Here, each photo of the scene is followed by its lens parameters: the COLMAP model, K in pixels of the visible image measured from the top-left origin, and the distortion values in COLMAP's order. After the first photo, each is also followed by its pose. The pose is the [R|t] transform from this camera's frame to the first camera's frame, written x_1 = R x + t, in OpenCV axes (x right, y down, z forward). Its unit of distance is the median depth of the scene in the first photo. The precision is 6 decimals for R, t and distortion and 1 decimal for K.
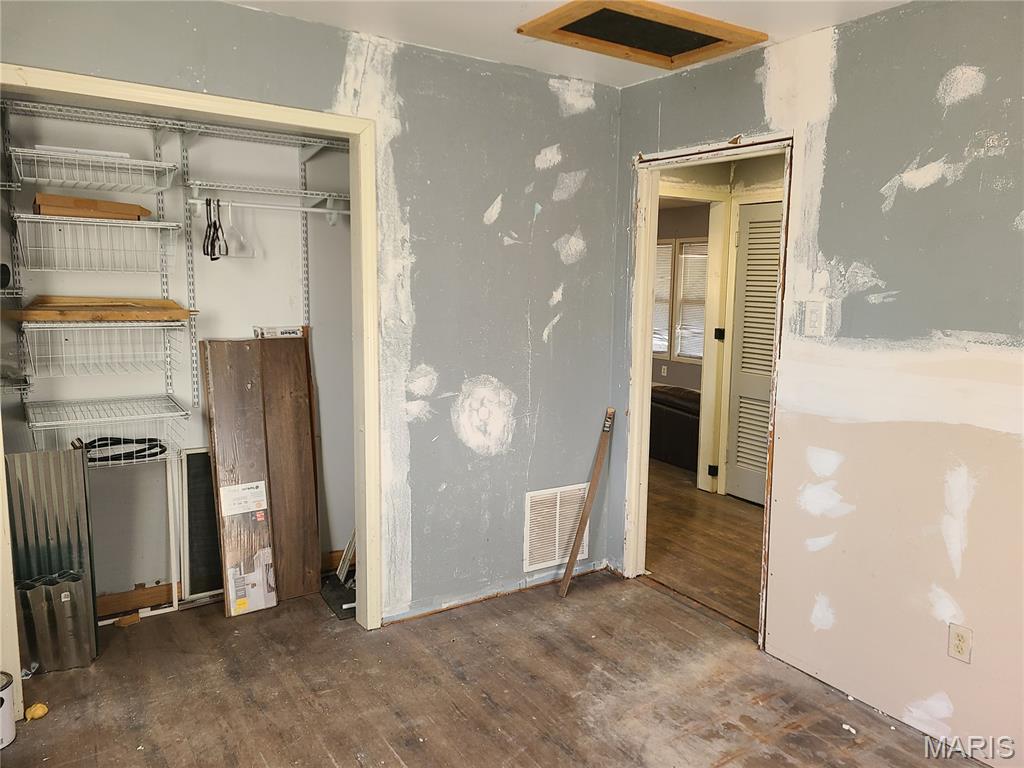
lens RADIAL K [[767.6, 0, 514.0], [0, 767.6, 382.1], [0, 0, 1]] dist [0.069924, -0.048107]
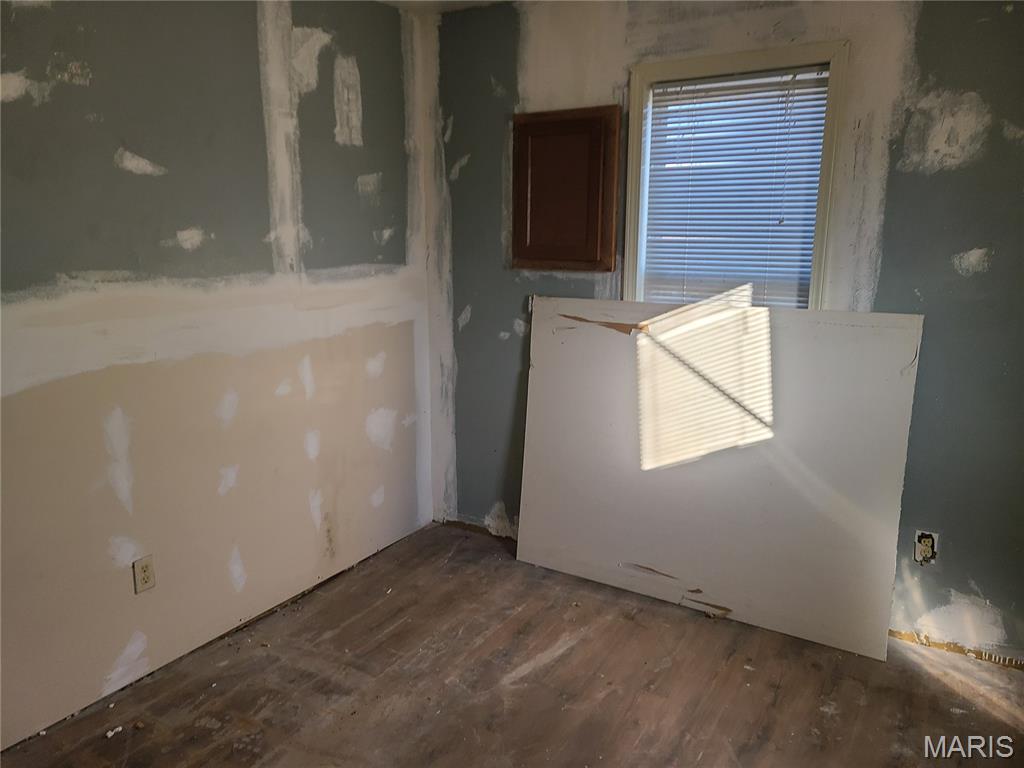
lens RADIAL K [[767.6, 0, 512.7], [0, 767.6, 390.3], [0, 0, 1]] dist [0.069924, -0.048107]
pose [[-0.433021, -0.197316, 0.879522, -0.504618], [0.109889, 0.956912, 0.268781, -0.123633], [-0.894660, 0.213038, -0.392681, 0.928424]]
